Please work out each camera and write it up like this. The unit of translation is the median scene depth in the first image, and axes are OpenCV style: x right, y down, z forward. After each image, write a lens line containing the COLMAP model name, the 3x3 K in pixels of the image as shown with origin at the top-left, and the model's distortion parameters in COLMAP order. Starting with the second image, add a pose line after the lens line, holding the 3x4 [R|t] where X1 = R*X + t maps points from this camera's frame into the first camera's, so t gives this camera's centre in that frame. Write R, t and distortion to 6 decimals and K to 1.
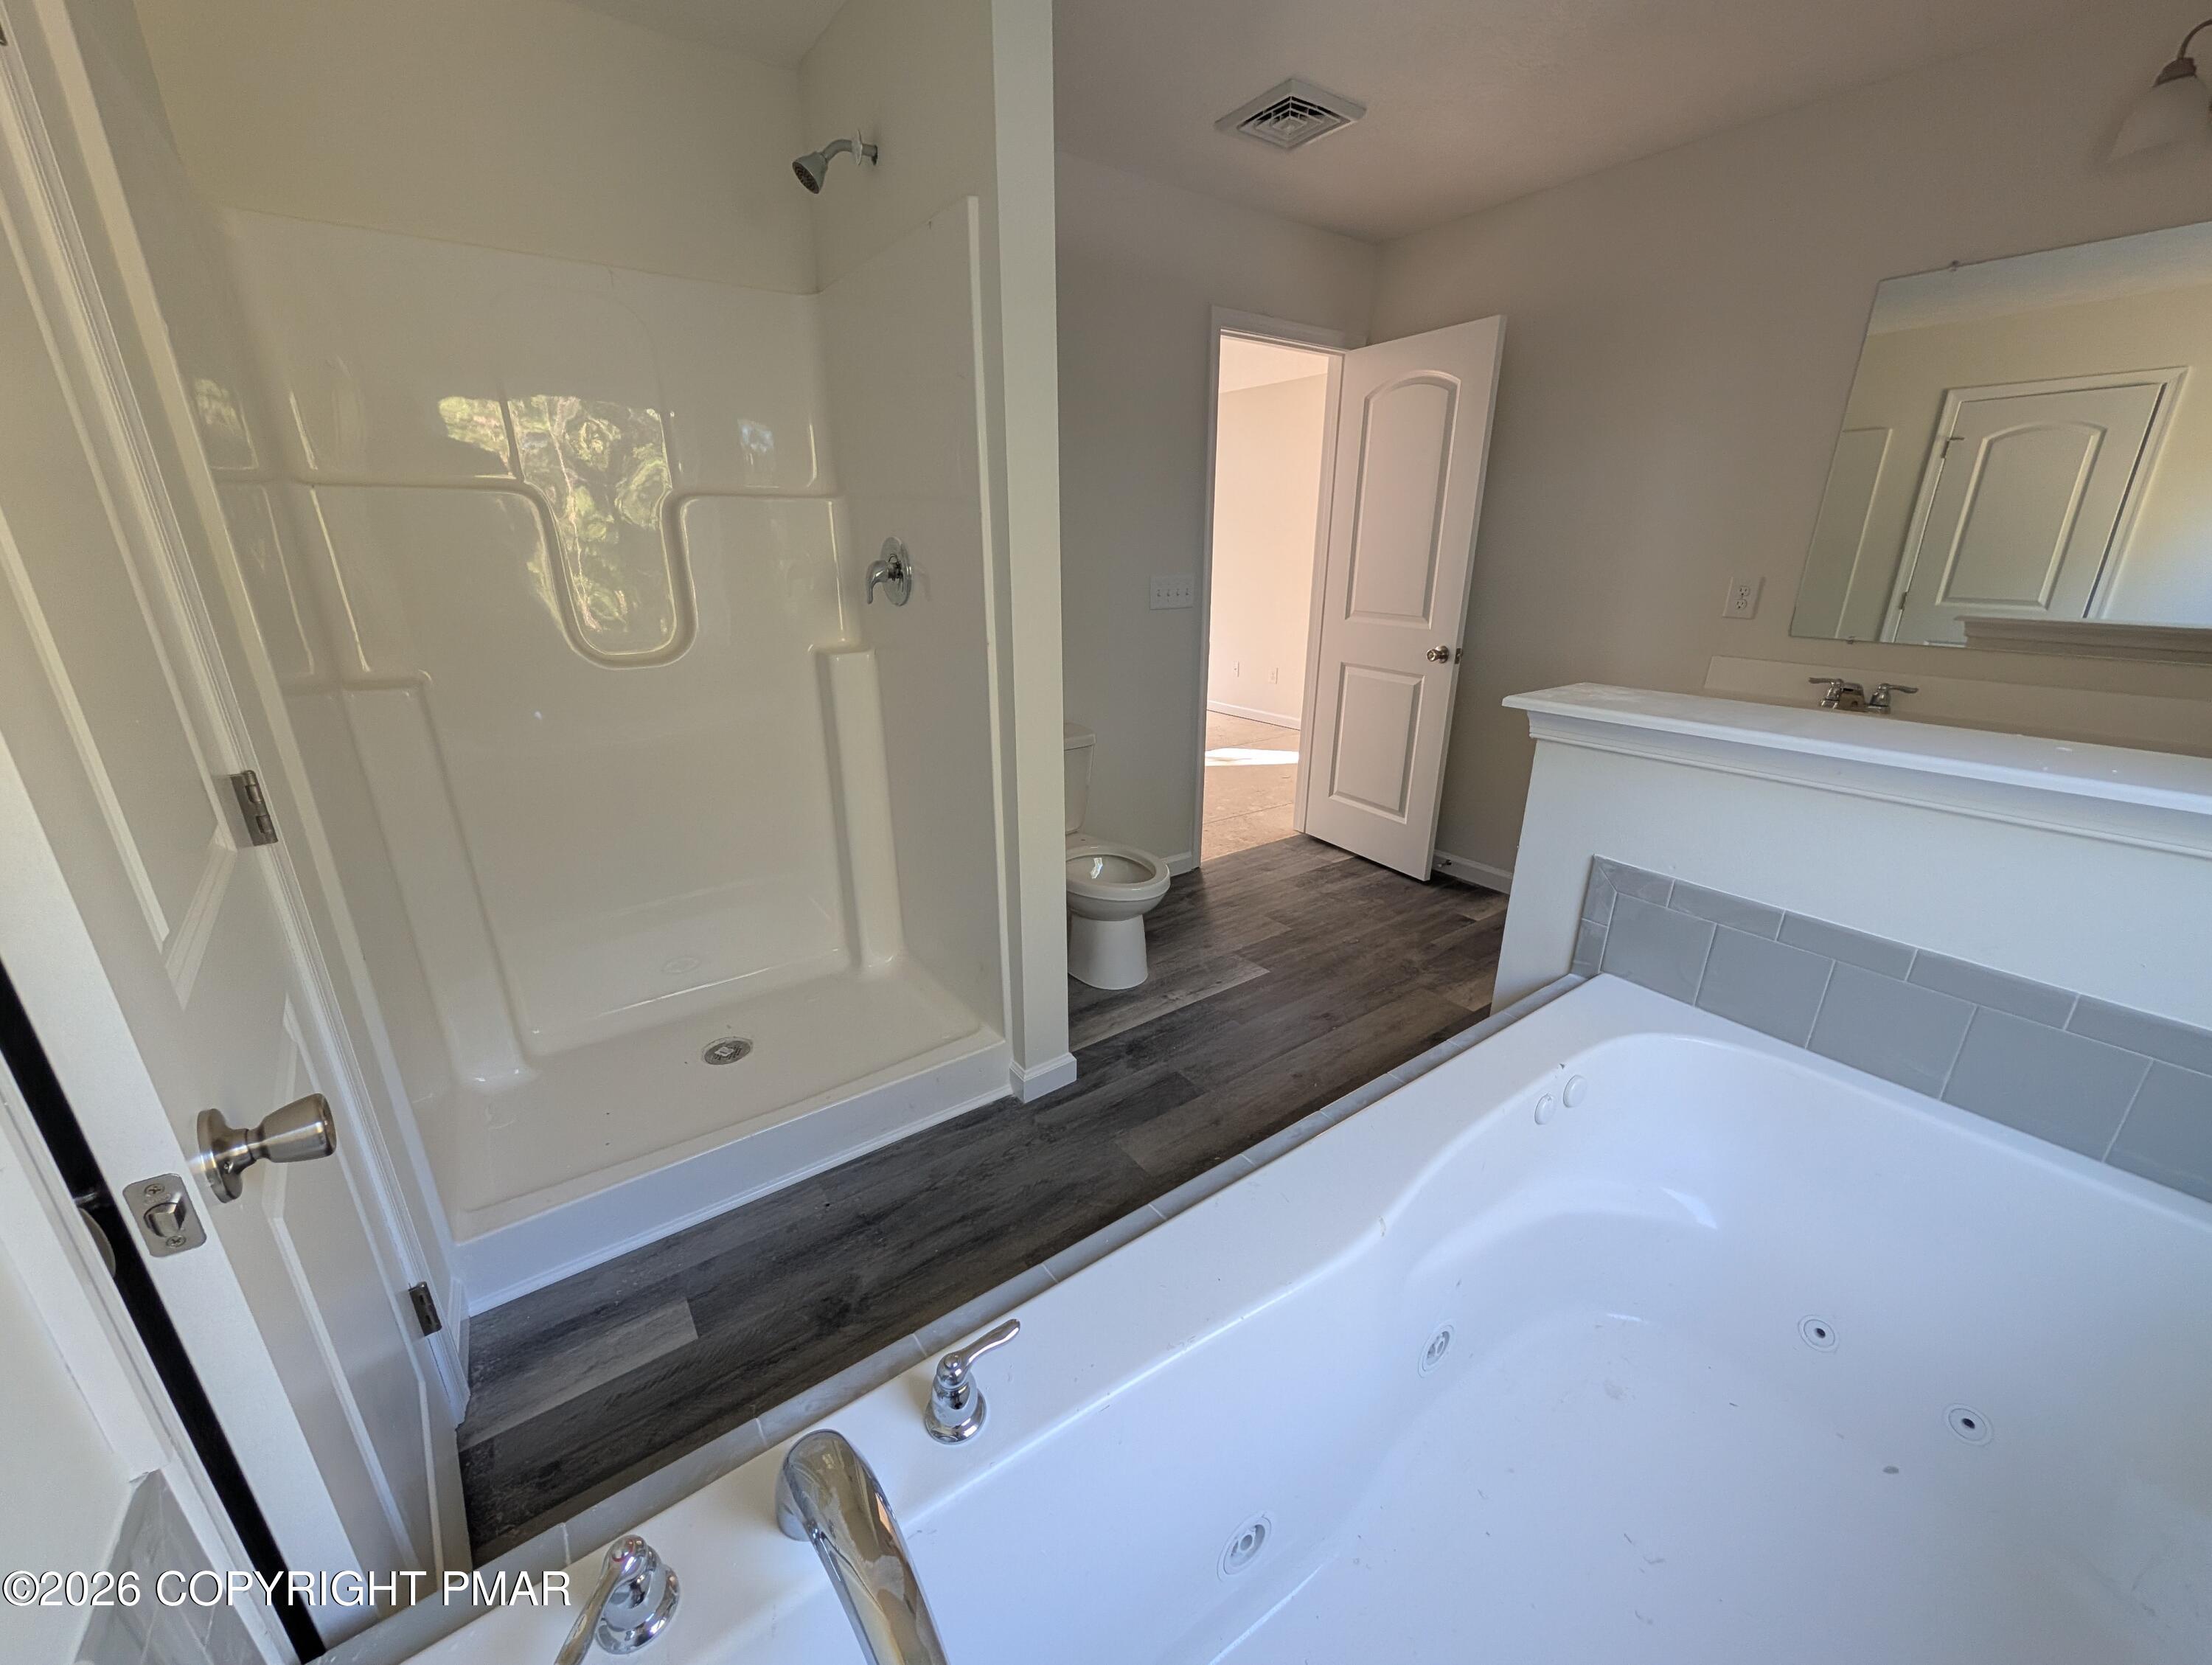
lens RADIAL K [[845.9, 0, 1106.0], [0, 845.9, 832.5], [0, 0, 1]] dist [-0.000729, -0.000094]
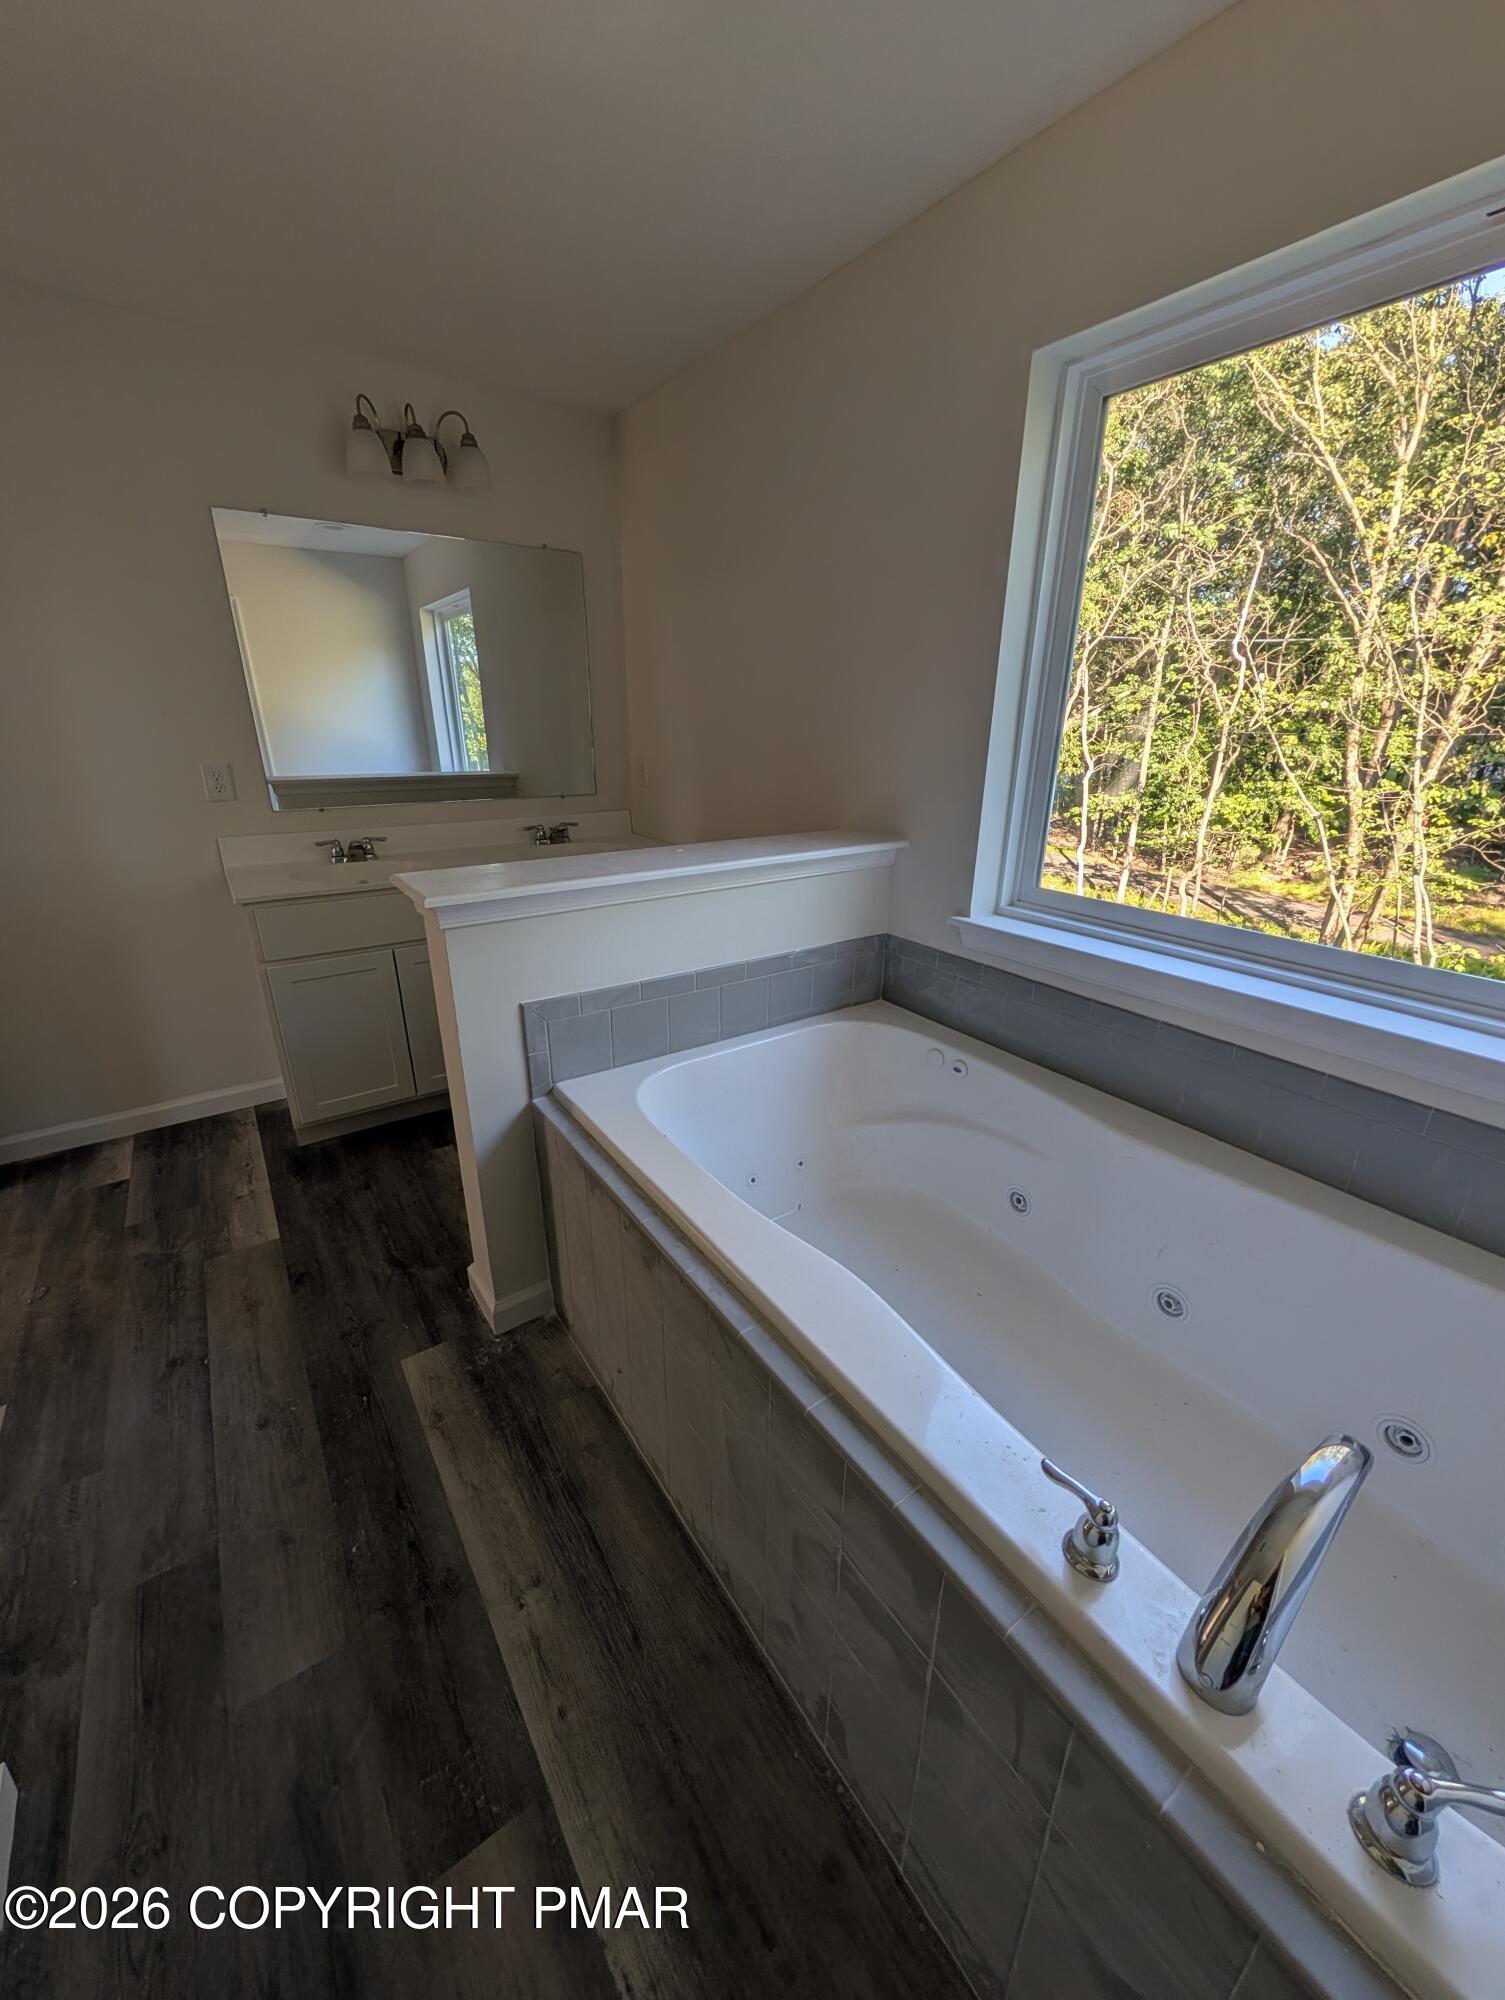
lens RADIAL K [[764.8, 0, 752.5], [0, 764.8, 1000.0], [0, 0, 1]] dist [-0.000729, -0.000094]
pose [[0.011332, -0.347623, 0.937566, -0.303296], [0.315363, 0.891016, 0.326552, -0.155607], [-0.948903, 0.291974, 0.119724, 0.367611]]
